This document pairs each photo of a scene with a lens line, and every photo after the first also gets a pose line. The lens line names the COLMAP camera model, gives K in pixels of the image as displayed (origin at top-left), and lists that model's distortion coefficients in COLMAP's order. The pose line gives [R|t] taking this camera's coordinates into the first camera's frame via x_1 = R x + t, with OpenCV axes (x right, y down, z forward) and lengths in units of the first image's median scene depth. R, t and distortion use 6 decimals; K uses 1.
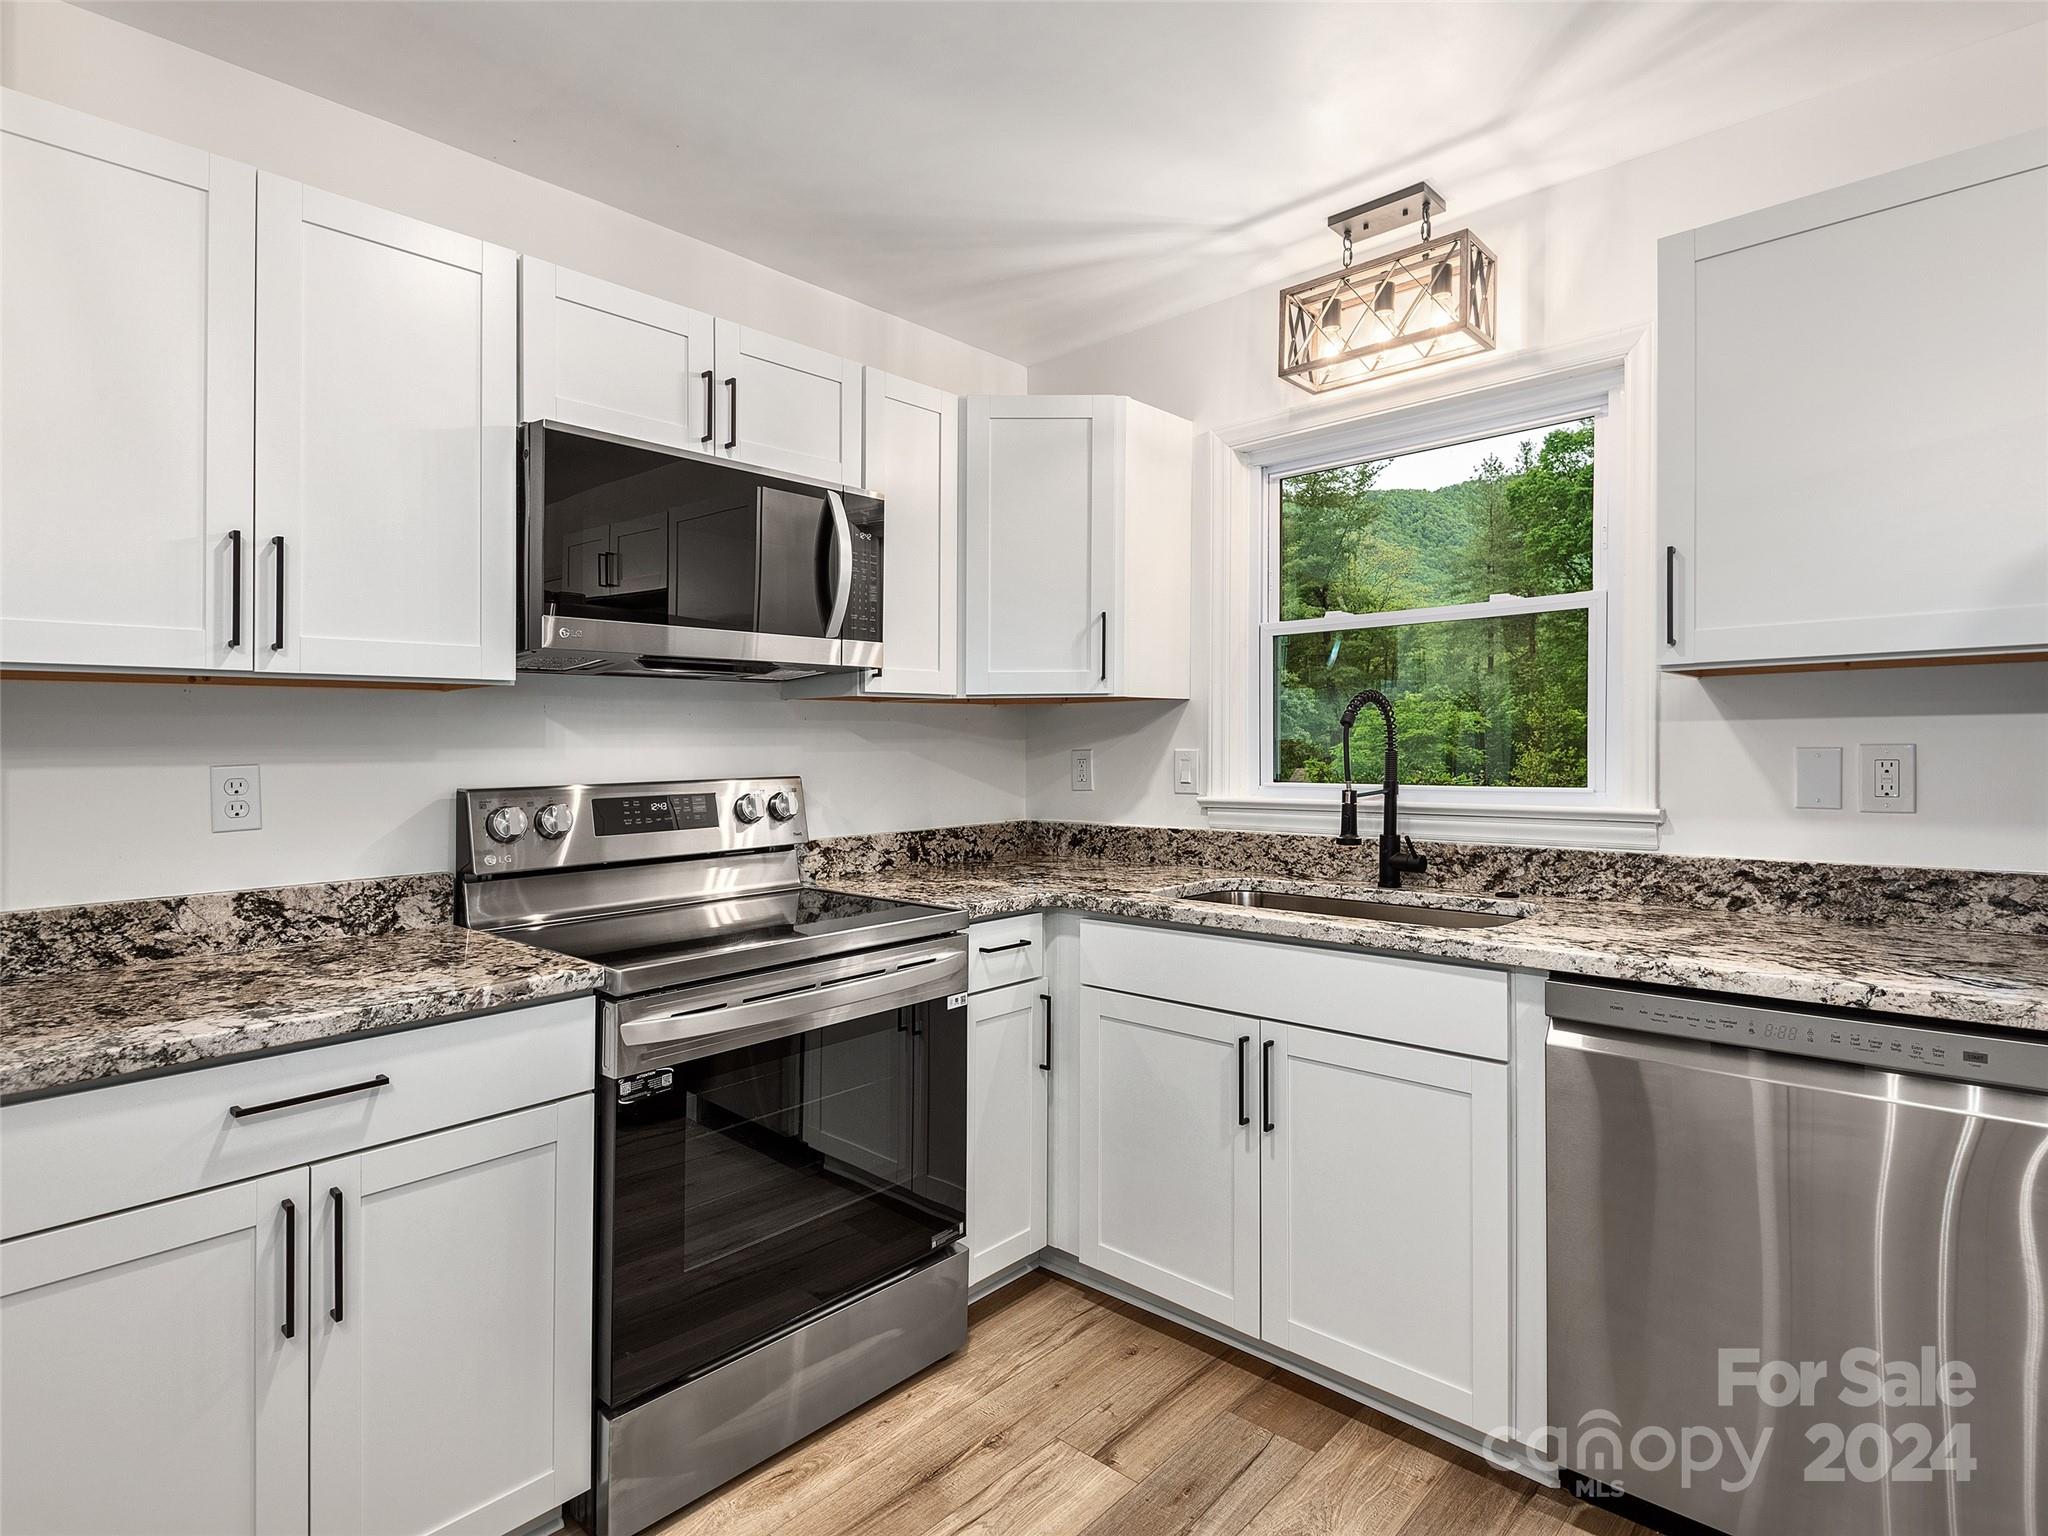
lens RADIAL K [[1049.0, 0, 1109.4], [0, 1049.0, 725.4], [0, 0, 1]] dist [0.016886, -0.002662]
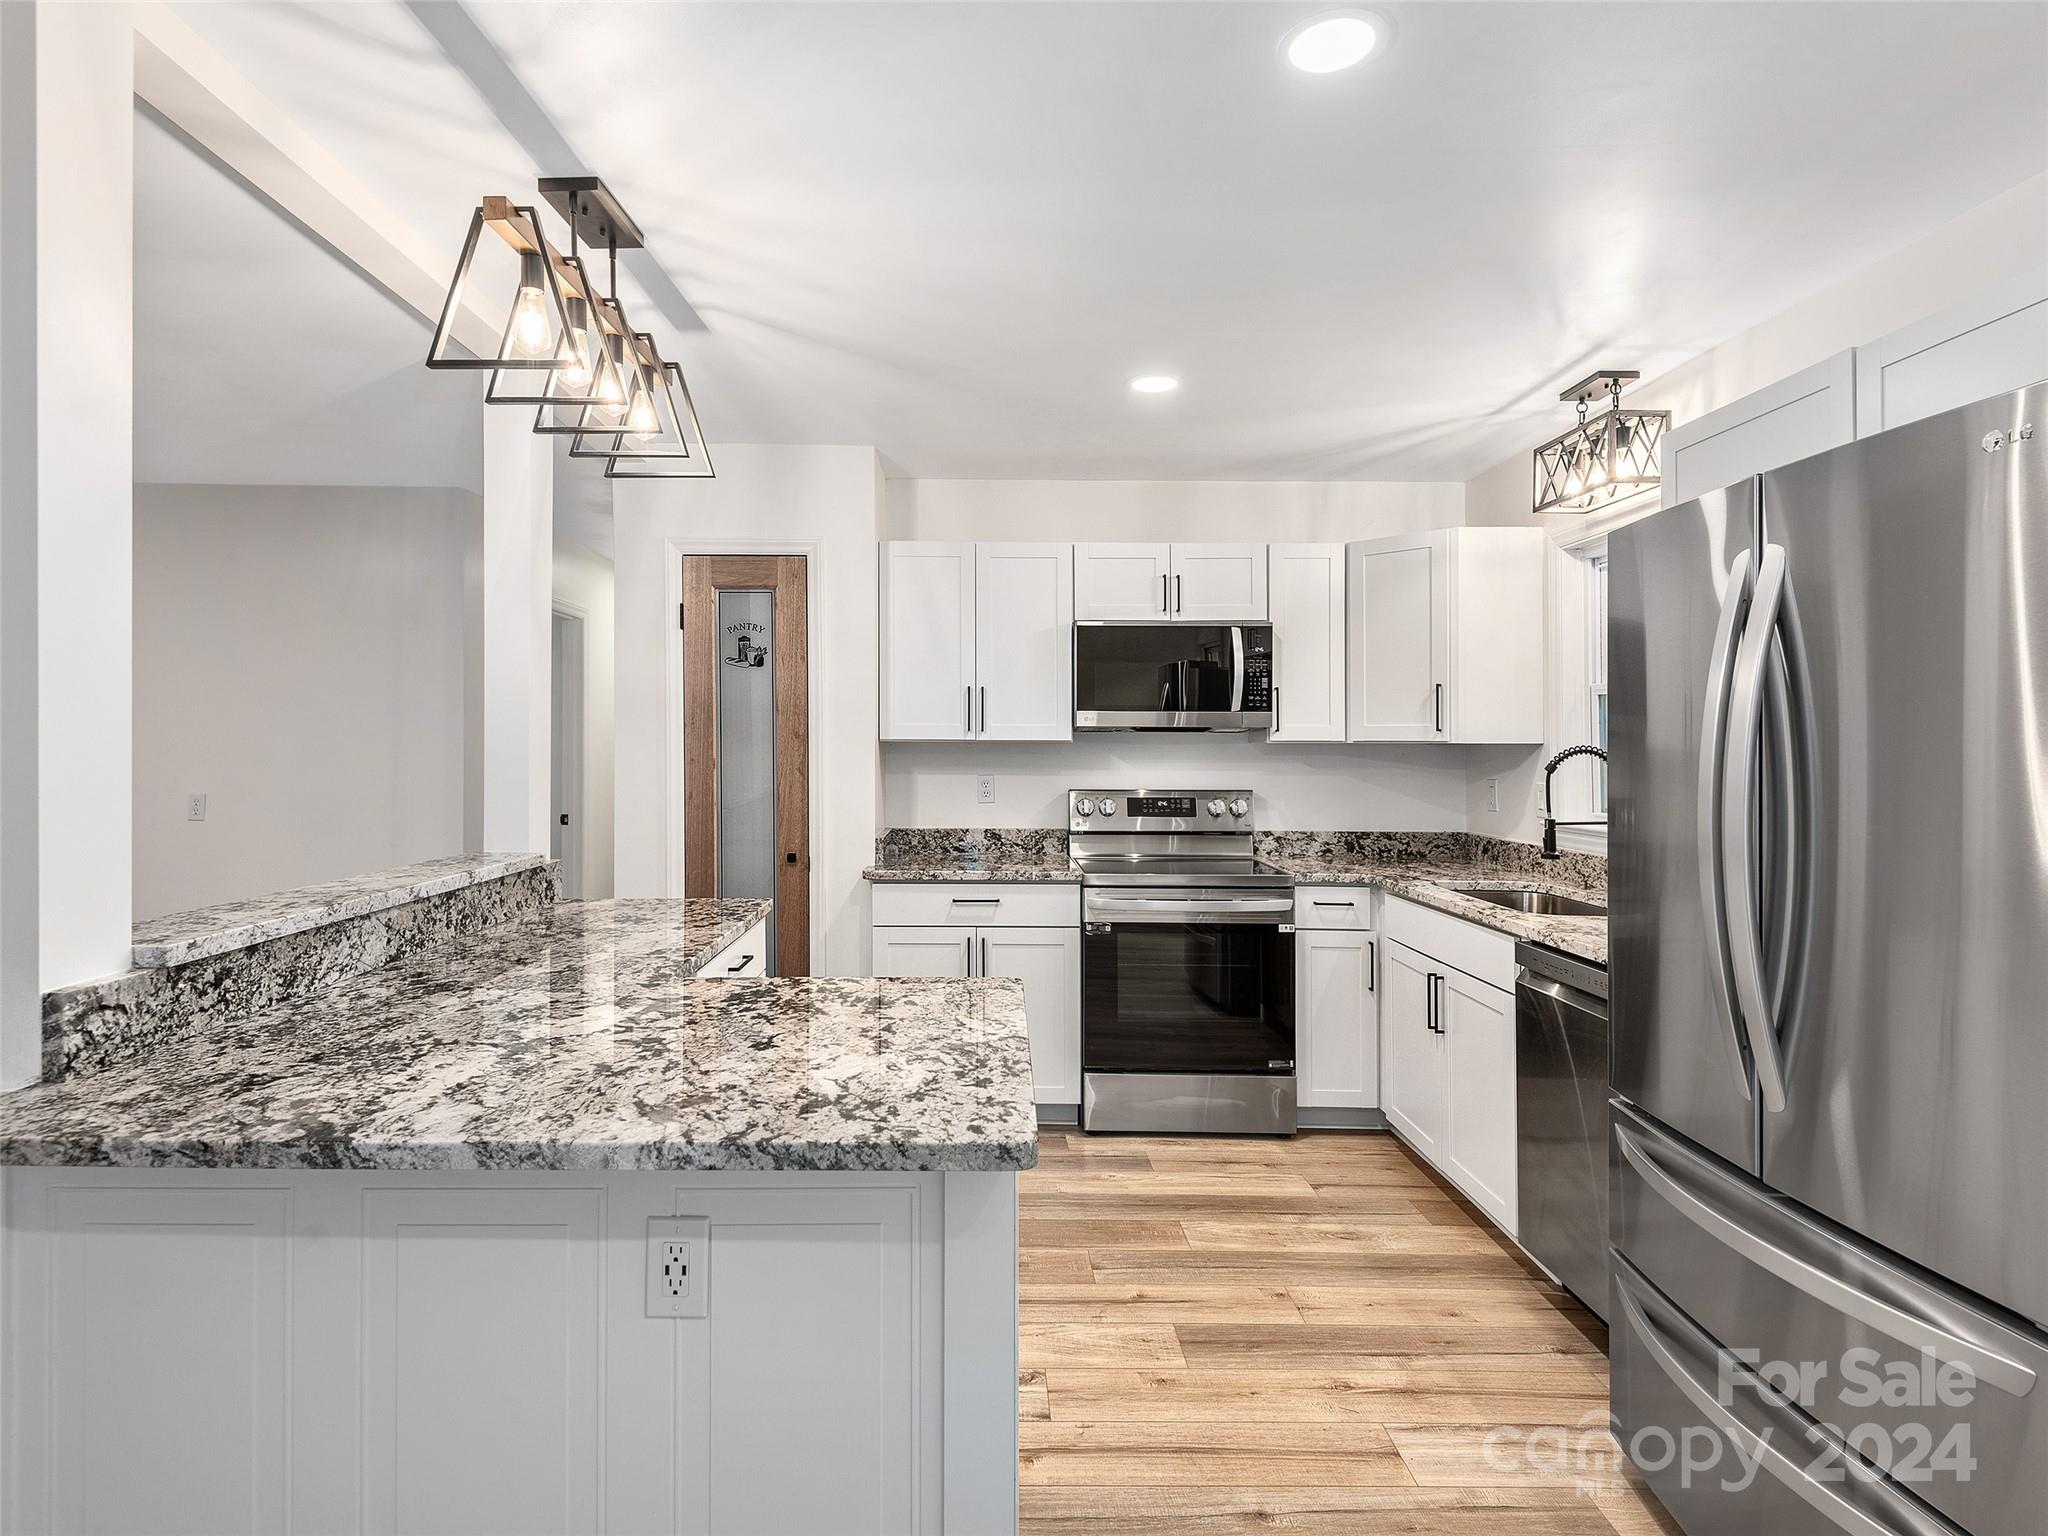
lens RADIAL K [[1058.1, 0, 1007.1], [0, 1058.1, 750.6], [0, 0, 1]] dist [0.005173, -0.005225]
pose [[0.682285, 0.019072, -0.730837, 0.739016], [-0.003550, 0.999734, 0.022775, -0.056523], [0.731078, -0.012945, 0.682172, -0.454729]]
